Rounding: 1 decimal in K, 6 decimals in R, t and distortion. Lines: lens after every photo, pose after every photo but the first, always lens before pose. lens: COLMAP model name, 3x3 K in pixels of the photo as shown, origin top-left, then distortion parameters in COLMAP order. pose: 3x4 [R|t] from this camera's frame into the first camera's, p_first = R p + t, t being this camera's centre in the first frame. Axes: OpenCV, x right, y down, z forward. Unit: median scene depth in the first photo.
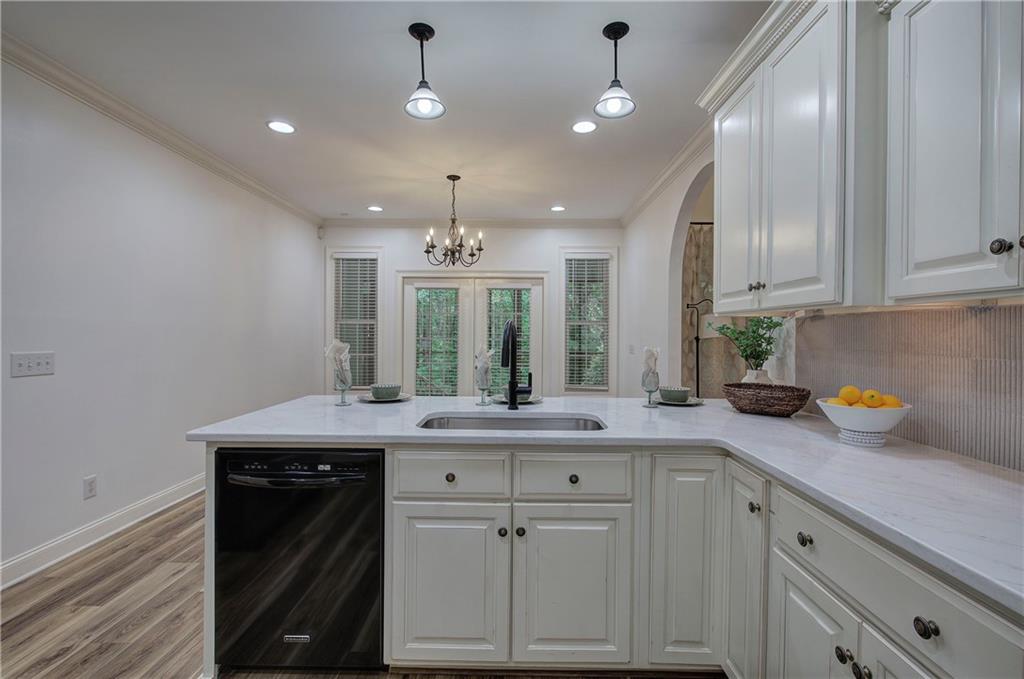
lens RADIAL K [[458.8, 0, 515.9], [0, 458.8, 336.4], [0, 0, 1]] dist [0.001717, 0.001111]
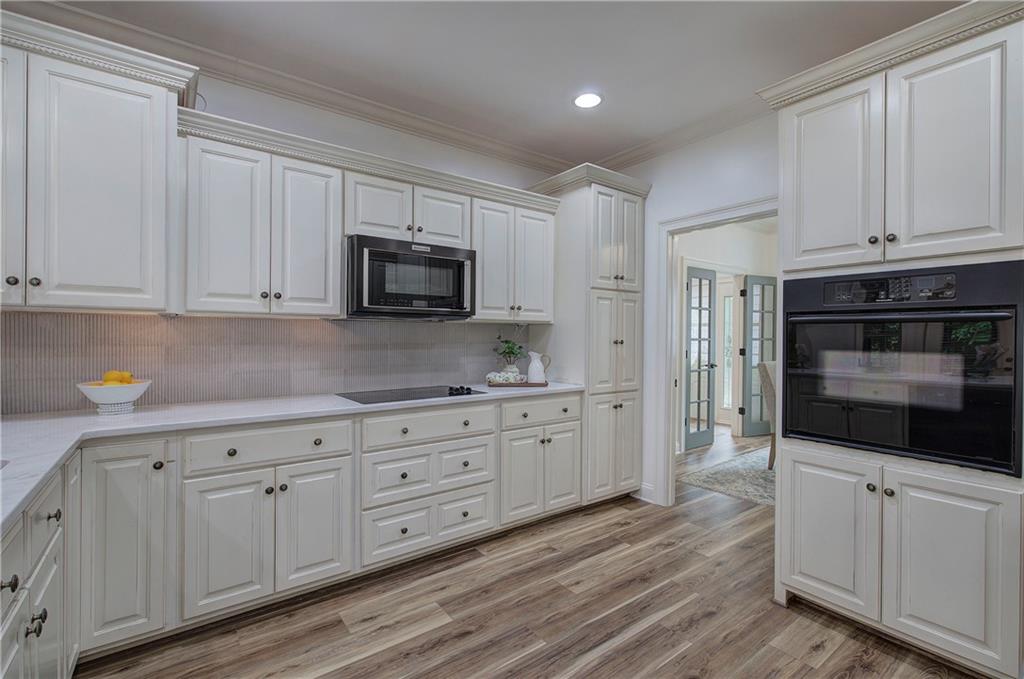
lens RADIAL K [[458.8, 0, 512.0], [0, 458.8, 337.2], [0, 0, 1]] dist [0.001717, 0.001111]
pose [[-0.600682, -0.012079, 0.799397, -0.703727], [-0.003191, 0.999914, 0.012710, -0.005687], [-0.799482, 0.005084, -0.600669, 0.619531]]
